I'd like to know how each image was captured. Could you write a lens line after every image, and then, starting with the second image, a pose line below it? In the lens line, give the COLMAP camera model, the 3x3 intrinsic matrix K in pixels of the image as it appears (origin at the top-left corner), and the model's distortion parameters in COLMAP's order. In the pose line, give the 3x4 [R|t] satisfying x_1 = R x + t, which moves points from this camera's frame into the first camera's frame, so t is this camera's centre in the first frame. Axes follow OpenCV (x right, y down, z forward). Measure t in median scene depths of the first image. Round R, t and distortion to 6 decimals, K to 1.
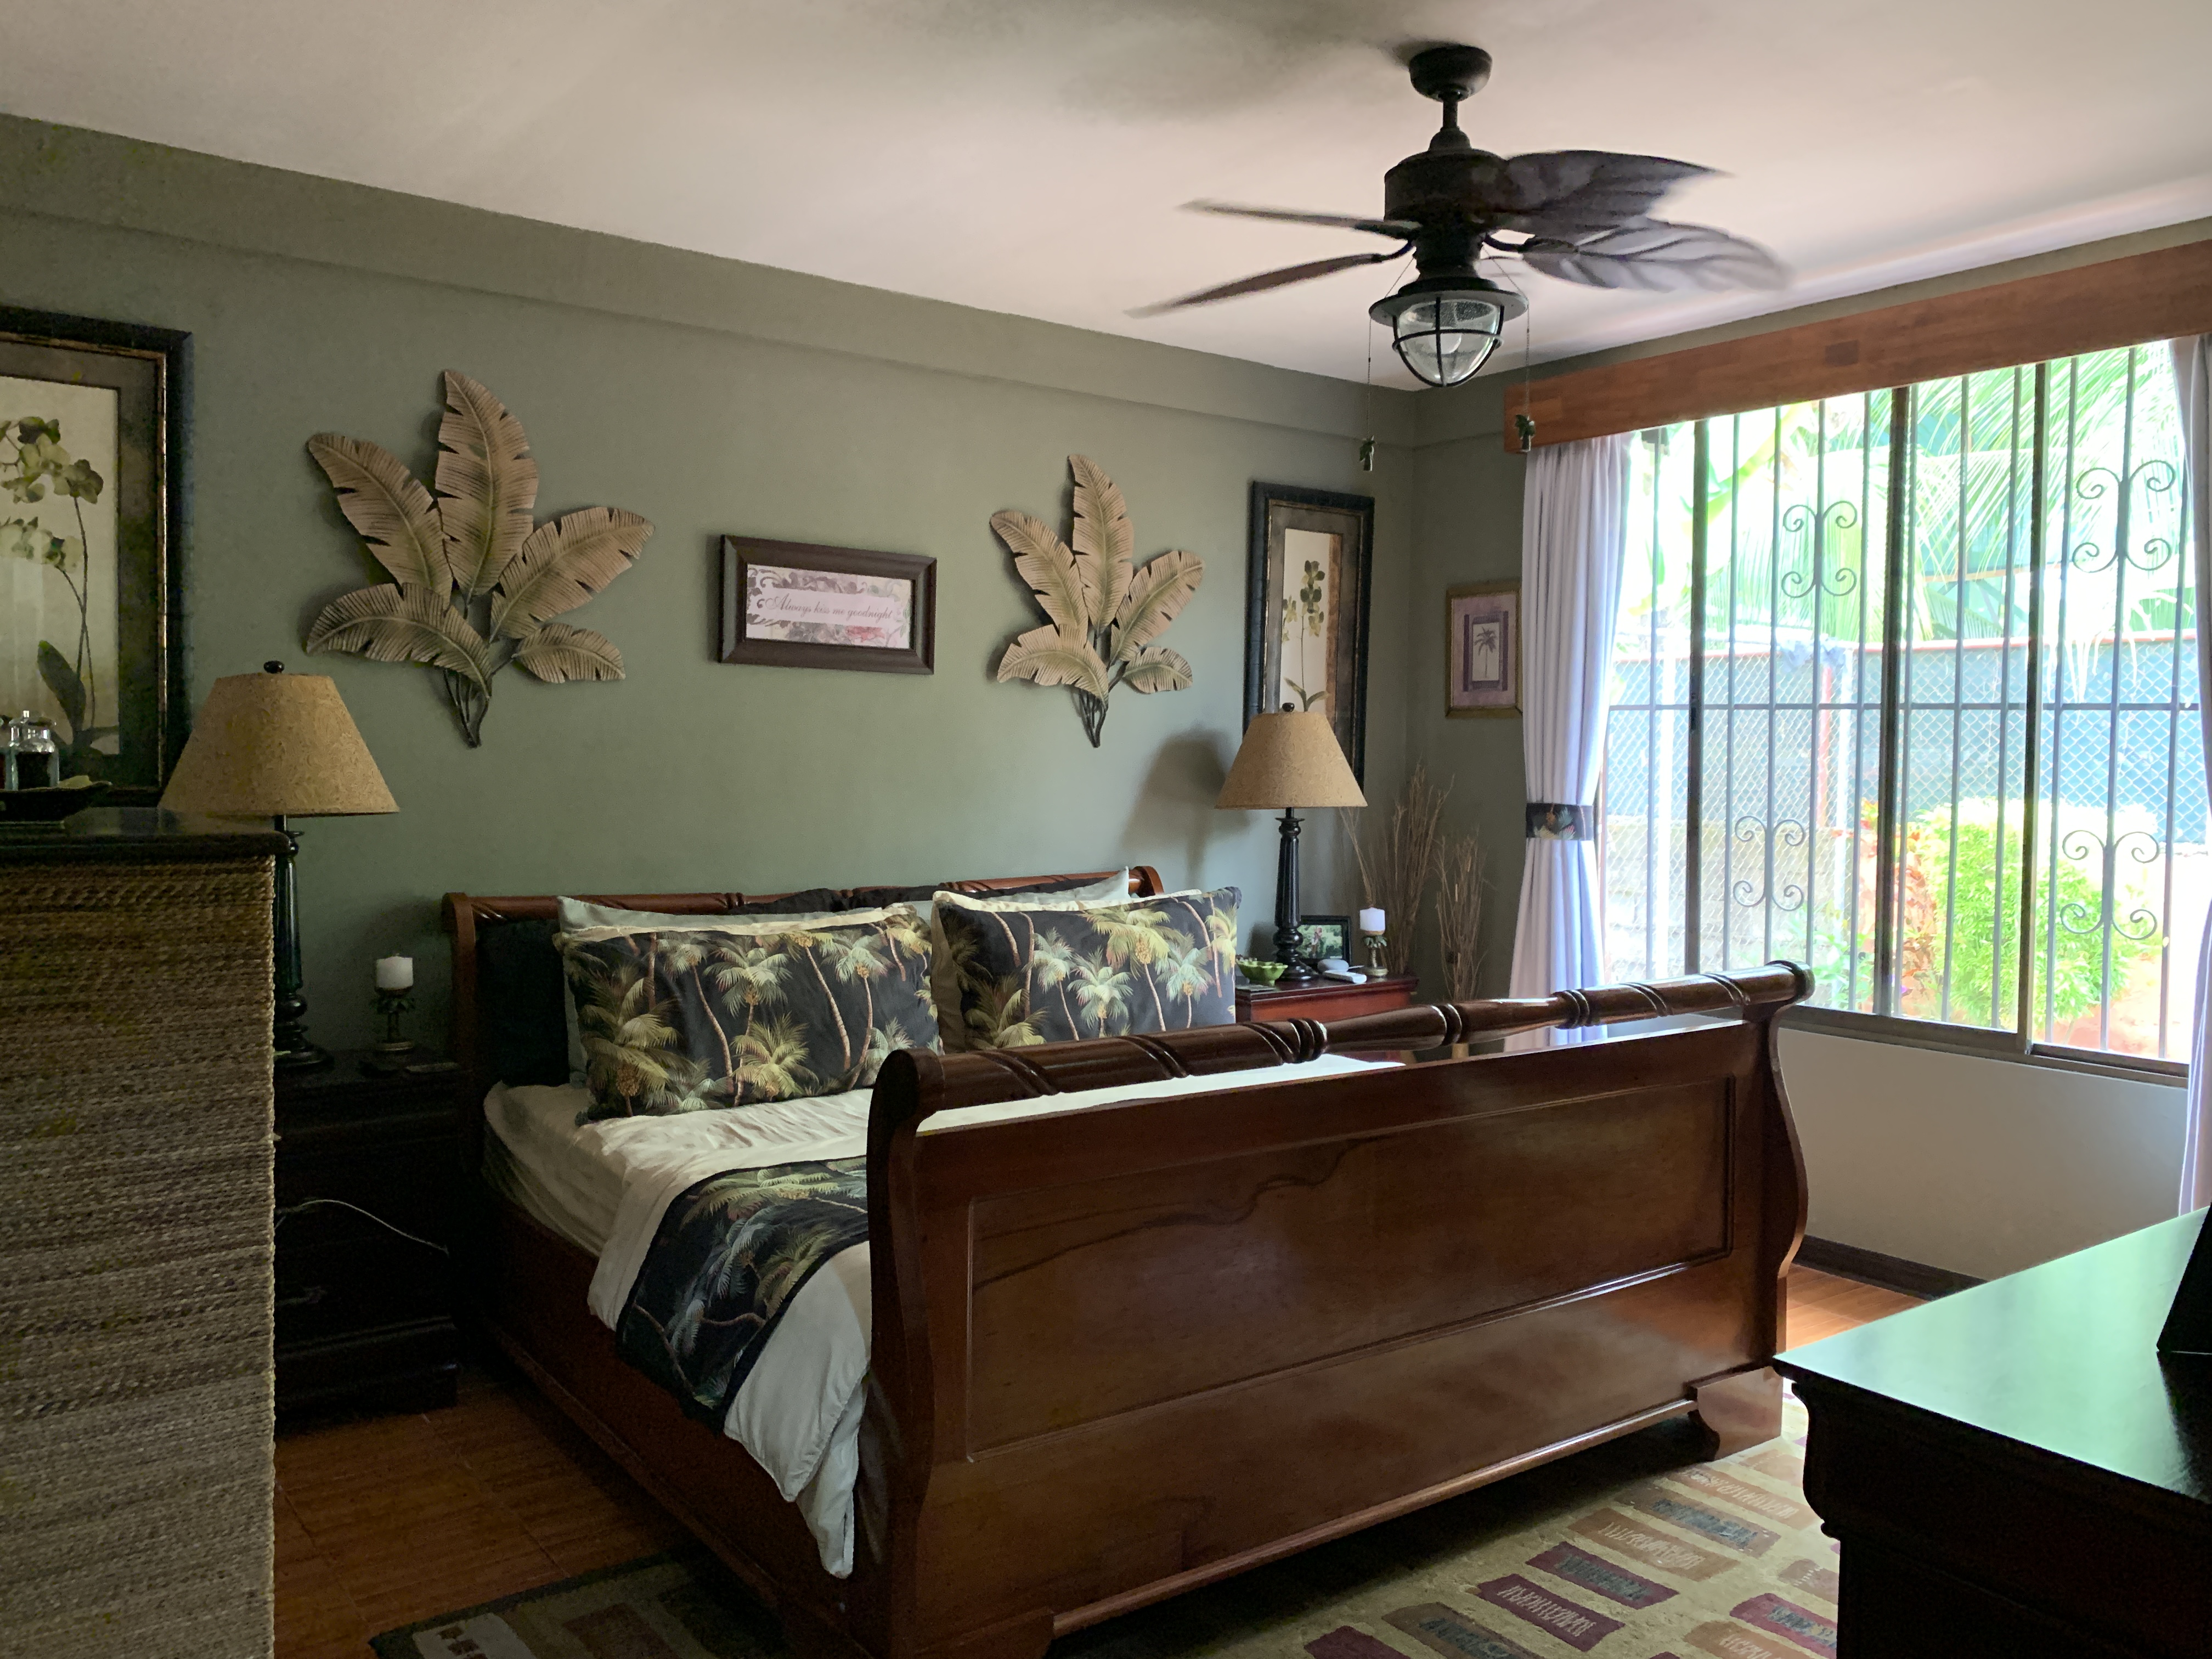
lens RADIAL K [[1691.1, 0, 1110.0], [0, 1691.1, 837.8], [0, 0, 1]] dist [0.048944, -0.069188]
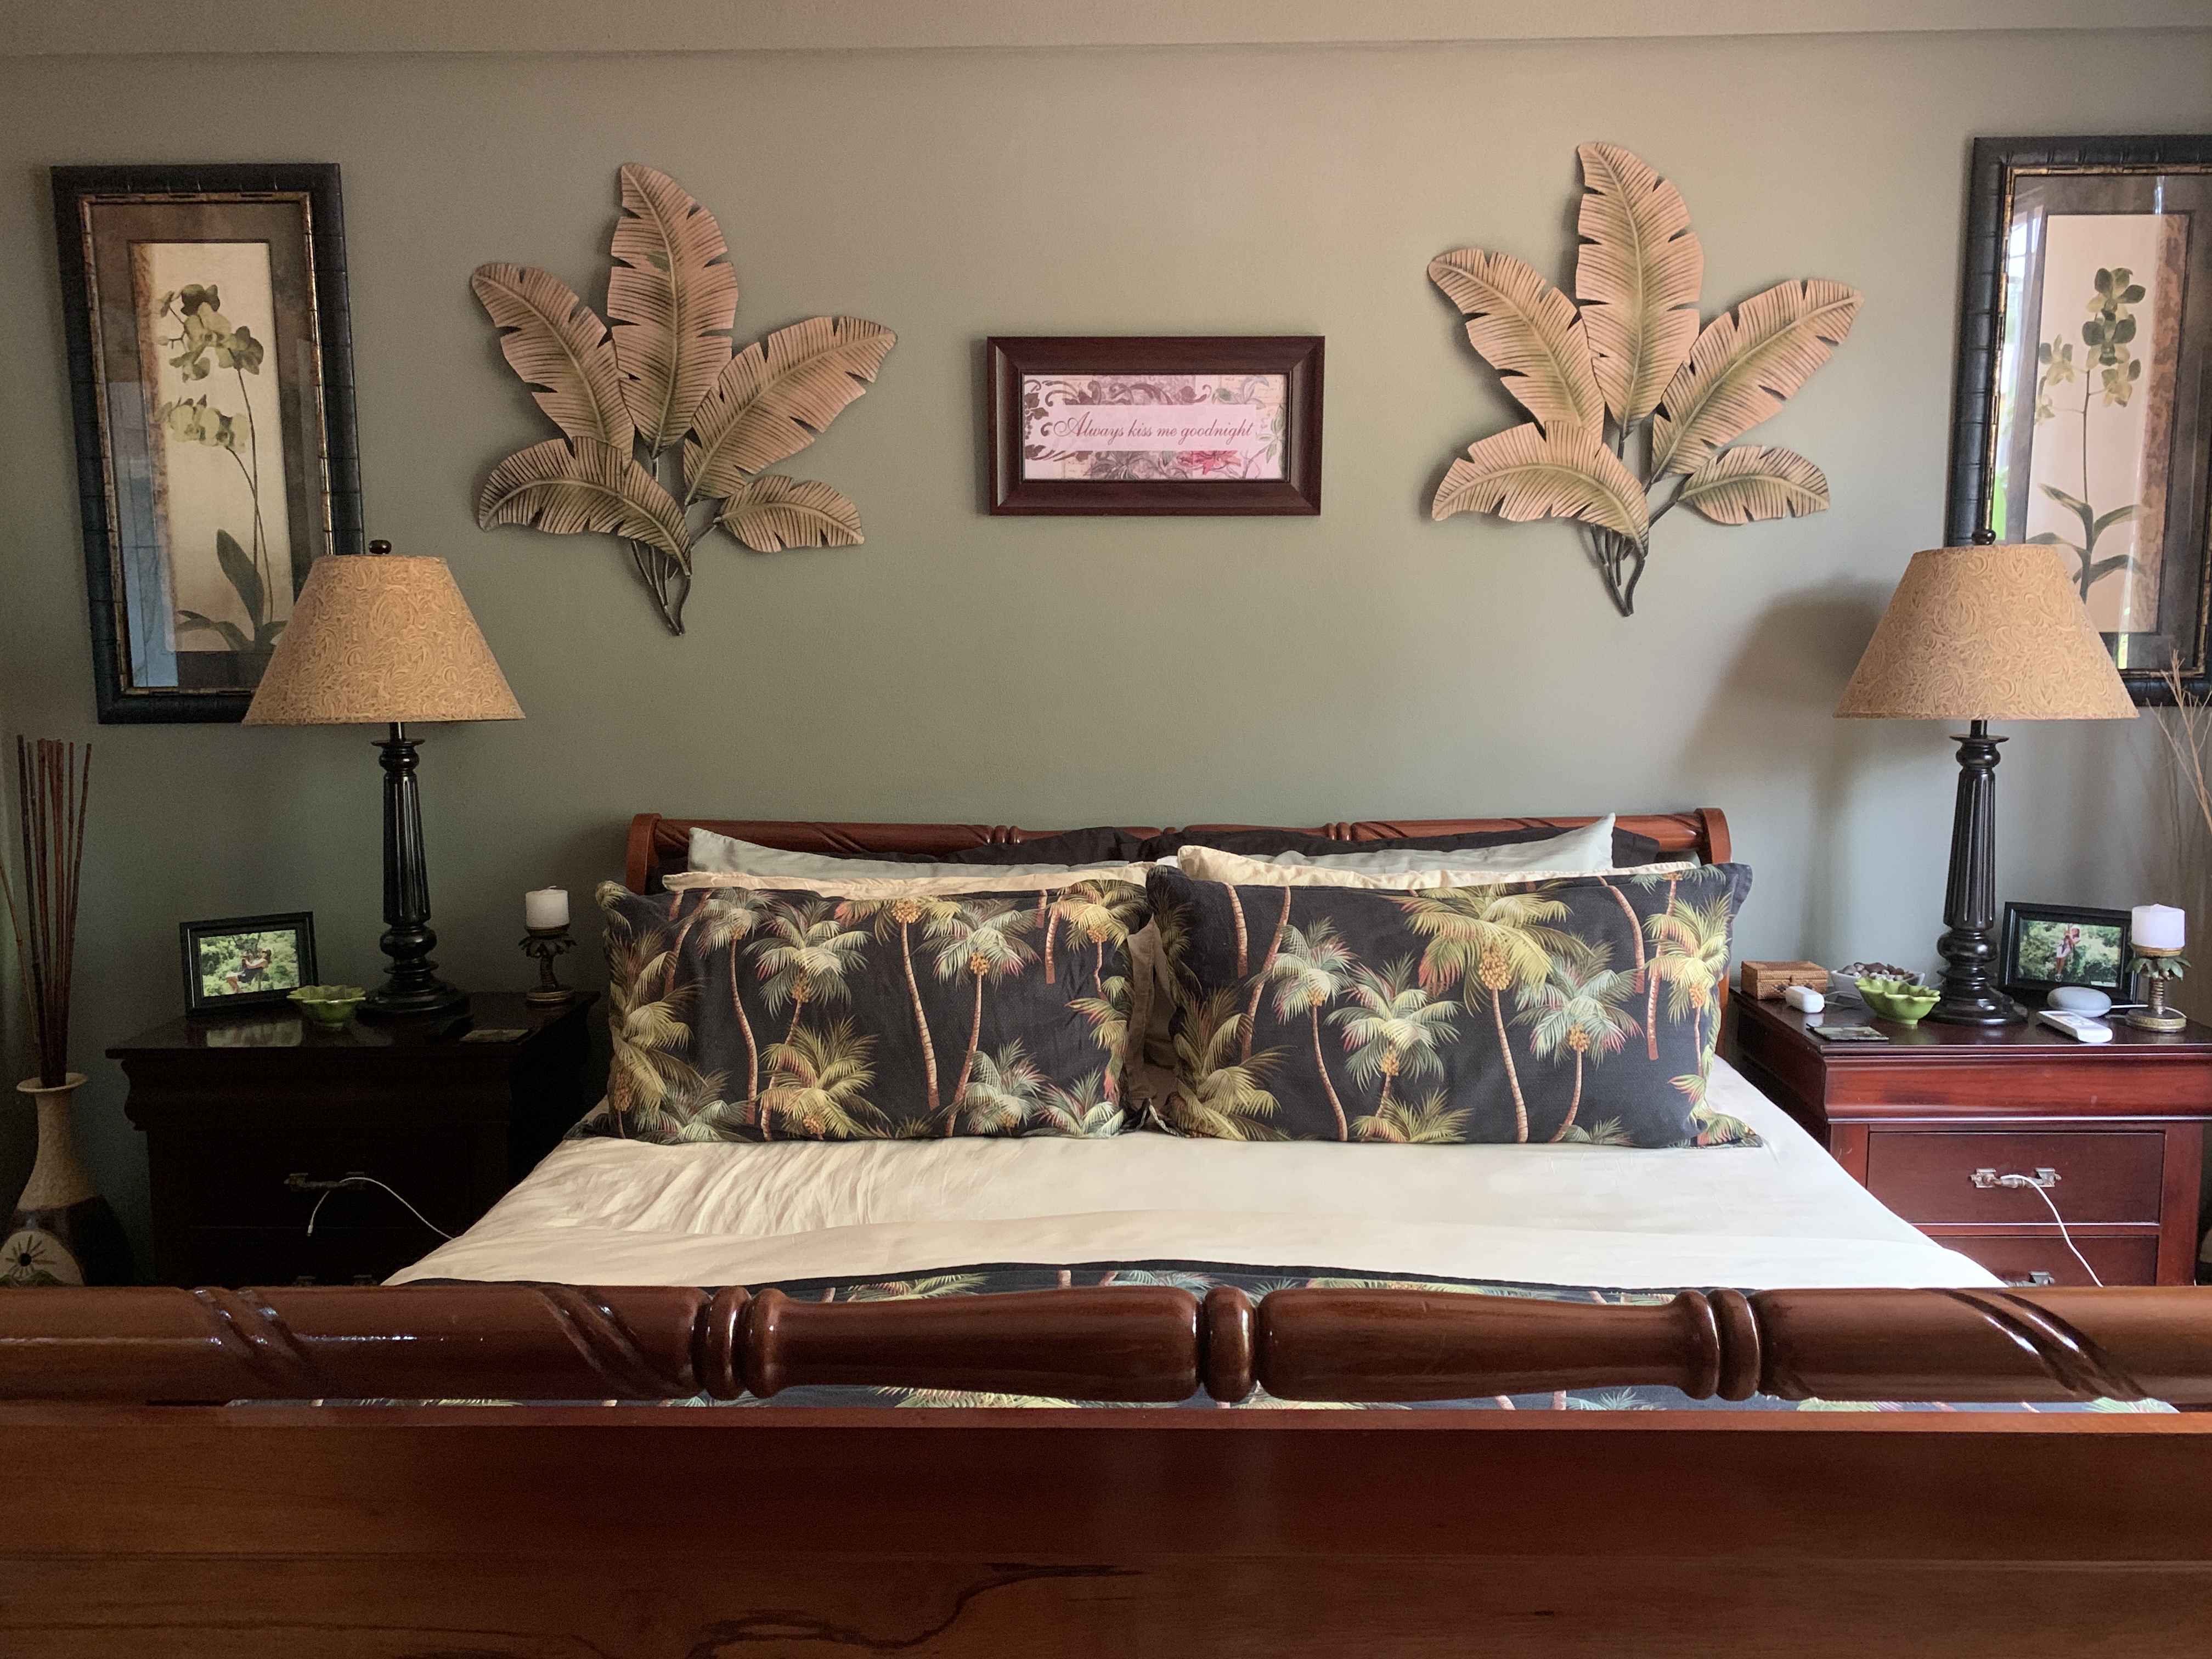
lens RADIAL K [[1691.1, 0, 1110.8], [0, 1691.1, 821.6], [0, 0, 1]] dist [0.048944, -0.069188]
pose [[0.789084, 0.056734, -0.611660, 0.281684], [-0.013114, 0.997055, 0.075562, -0.027766], [0.614146, -0.051604, 0.787504, 0.465587]]
